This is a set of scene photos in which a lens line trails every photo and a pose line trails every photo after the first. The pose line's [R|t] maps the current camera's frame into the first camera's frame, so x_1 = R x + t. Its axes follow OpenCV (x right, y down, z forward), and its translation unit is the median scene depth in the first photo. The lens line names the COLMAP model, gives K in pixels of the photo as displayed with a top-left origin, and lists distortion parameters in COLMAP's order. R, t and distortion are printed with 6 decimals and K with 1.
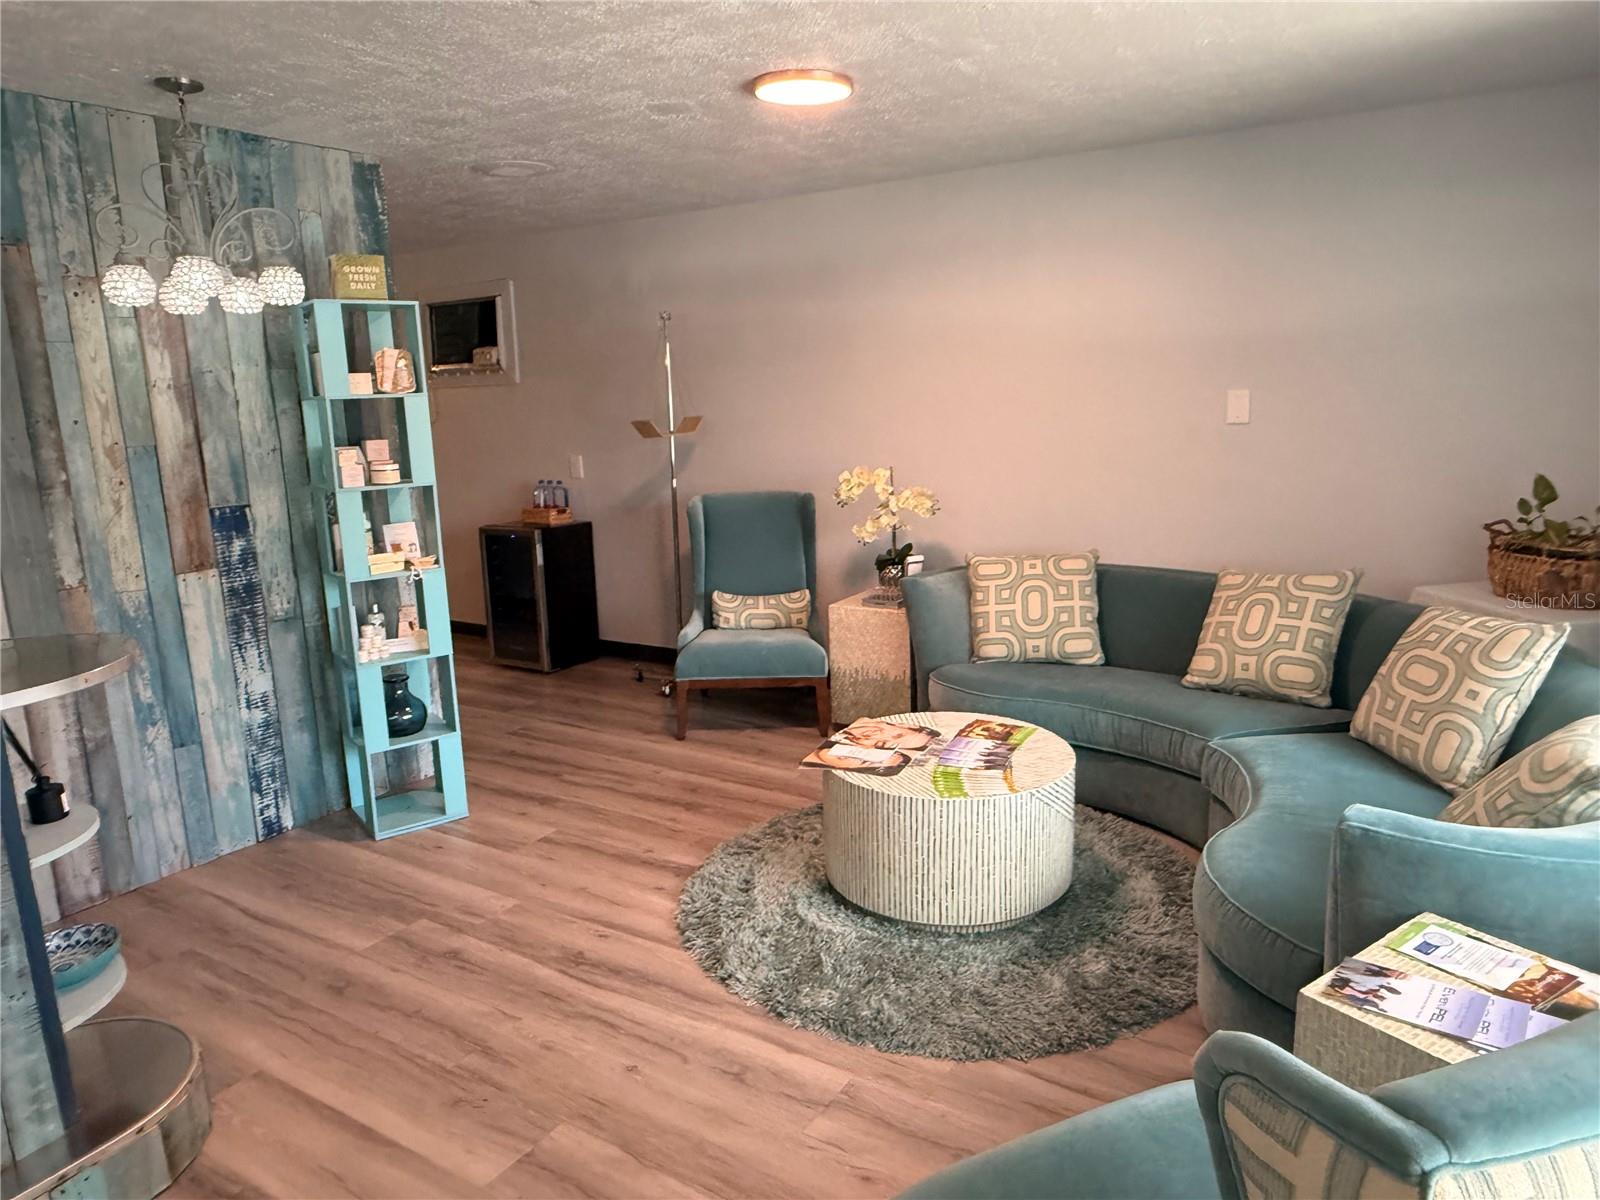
lens RADIAL K [[1048.5, 0, 792.7], [0, 1048.5, 603.4], [0, 0, 1]] dist [-0.000009, 0.000076]
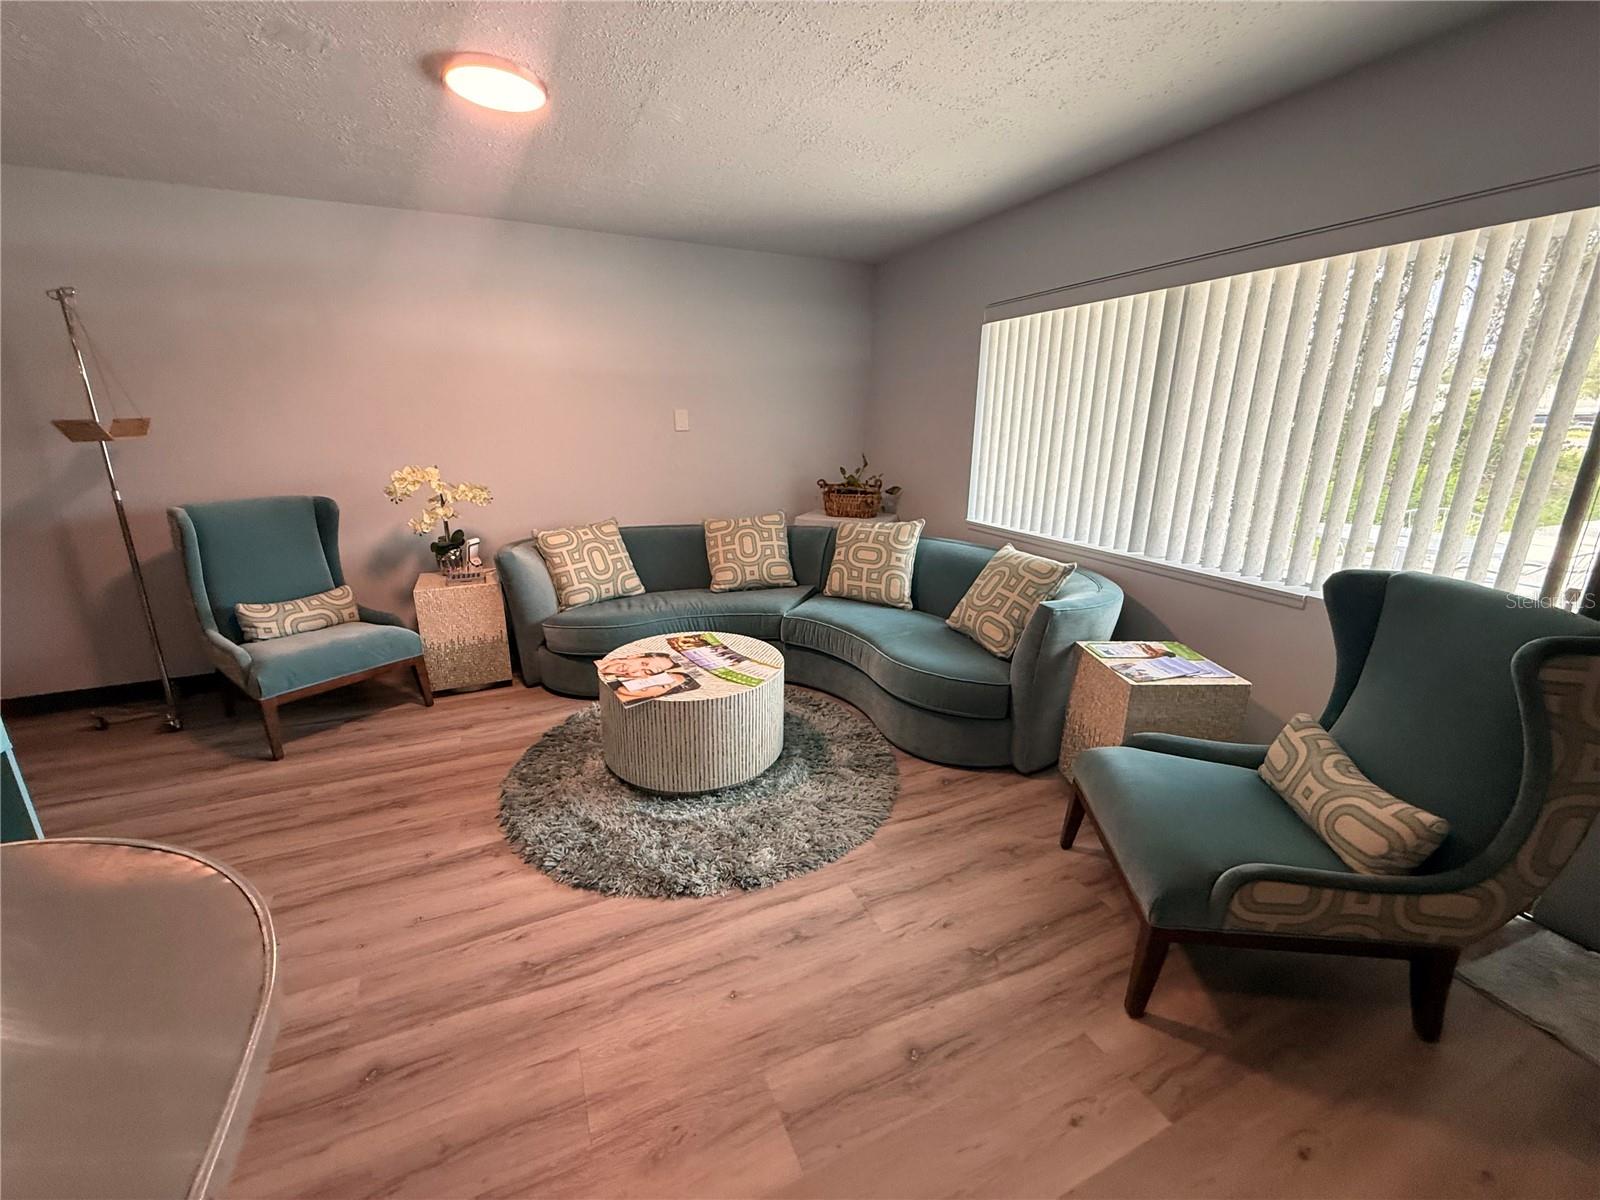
lens RADIAL K [[639.4, 0, 788.3], [0, 639.4, 595.3], [0, 0, 1]] dist [0.003463, -0.000875]
pose [[0.551330, -0.190143, 0.812331, -0.385722], [0.149283, 0.980452, 0.128177, -0.027881], [-0.820823, 0.050599, 0.568937, 0.364619]]
